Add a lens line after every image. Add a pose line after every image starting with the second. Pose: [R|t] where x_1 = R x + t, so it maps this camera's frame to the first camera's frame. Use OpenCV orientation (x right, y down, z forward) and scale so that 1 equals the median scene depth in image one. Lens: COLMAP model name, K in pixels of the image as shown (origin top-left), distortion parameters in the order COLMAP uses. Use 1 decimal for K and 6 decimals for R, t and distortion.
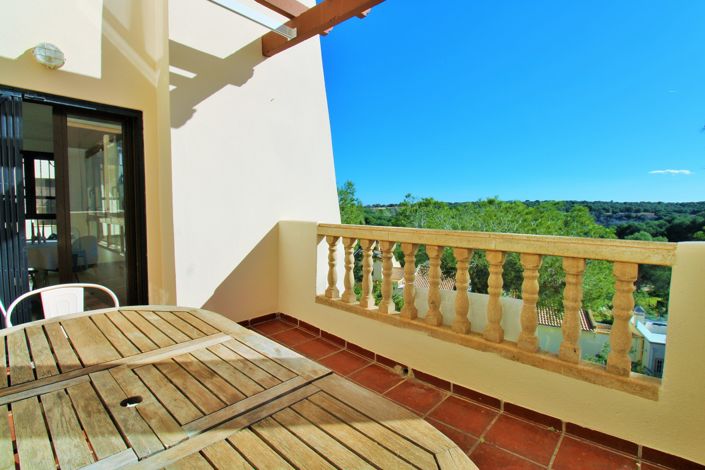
lens RADIAL K [[335.2, 0, 353.8], [0, 335.2, 226.5], [0, 0, 1]] dist [-0.005876, -0.000732]
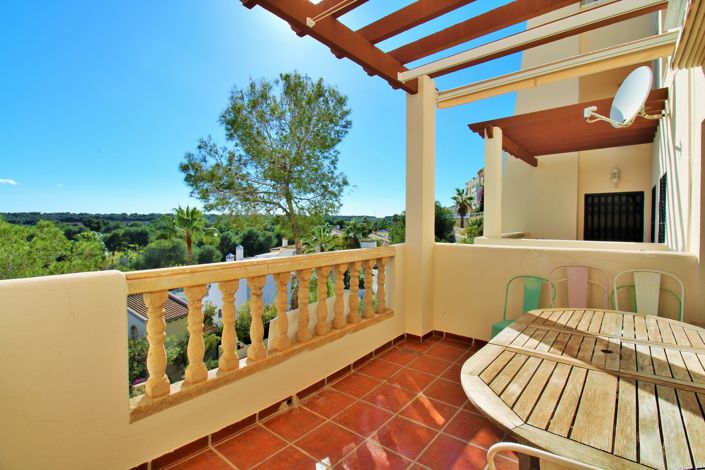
lens RADIAL K [[335.2, 0, 353.8], [0, 335.2, 226.5], [0, 0, 1]] dist [-0.005876, -0.000732]
pose [[-0.055958, -0.025815, 0.998099, -1.556862], [0.053254, 0.998166, 0.028802, -0.191028], [-0.997012, 0.054765, -0.054481, 1.586077]]
